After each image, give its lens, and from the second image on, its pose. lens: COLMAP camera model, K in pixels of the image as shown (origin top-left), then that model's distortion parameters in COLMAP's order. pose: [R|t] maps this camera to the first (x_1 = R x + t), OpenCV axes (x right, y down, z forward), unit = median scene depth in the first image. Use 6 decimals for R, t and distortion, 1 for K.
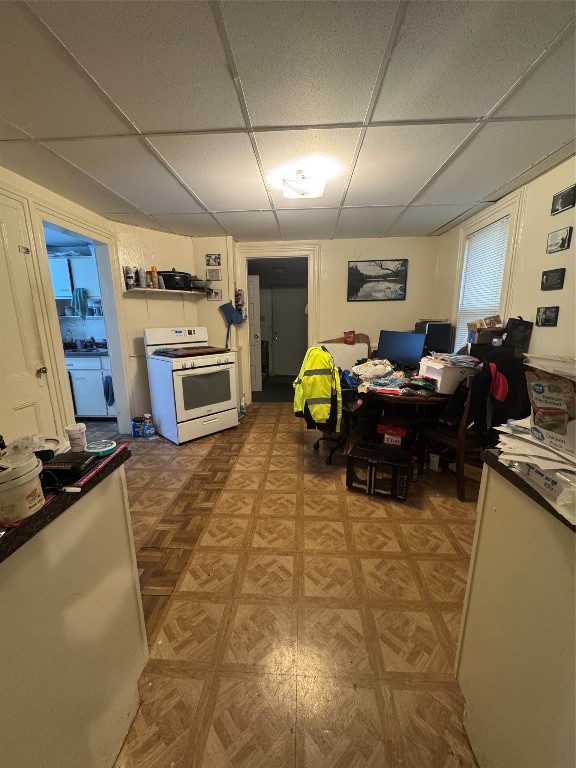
lens RADIAL K [[307.2, 0, 285.9], [0, 307.2, 385.2], [0, 0, 1]] dist [0.001798, -0.000308]
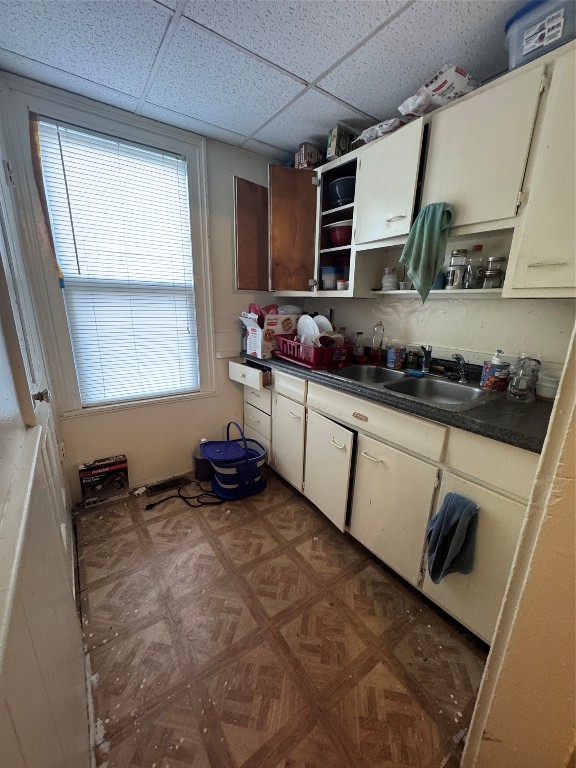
lens RADIAL K [[307.2, 0, 287.4], [0, 307.2, 384.7], [0, 0, 1]] dist [0.001798, -0.000308]
pose [[0.625705, 0.225736, -0.746684, -0.466508], [-0.189838, 0.972500, 0.134924, -0.135540], [0.756607, 0.057326, 0.651352, 0.654502]]
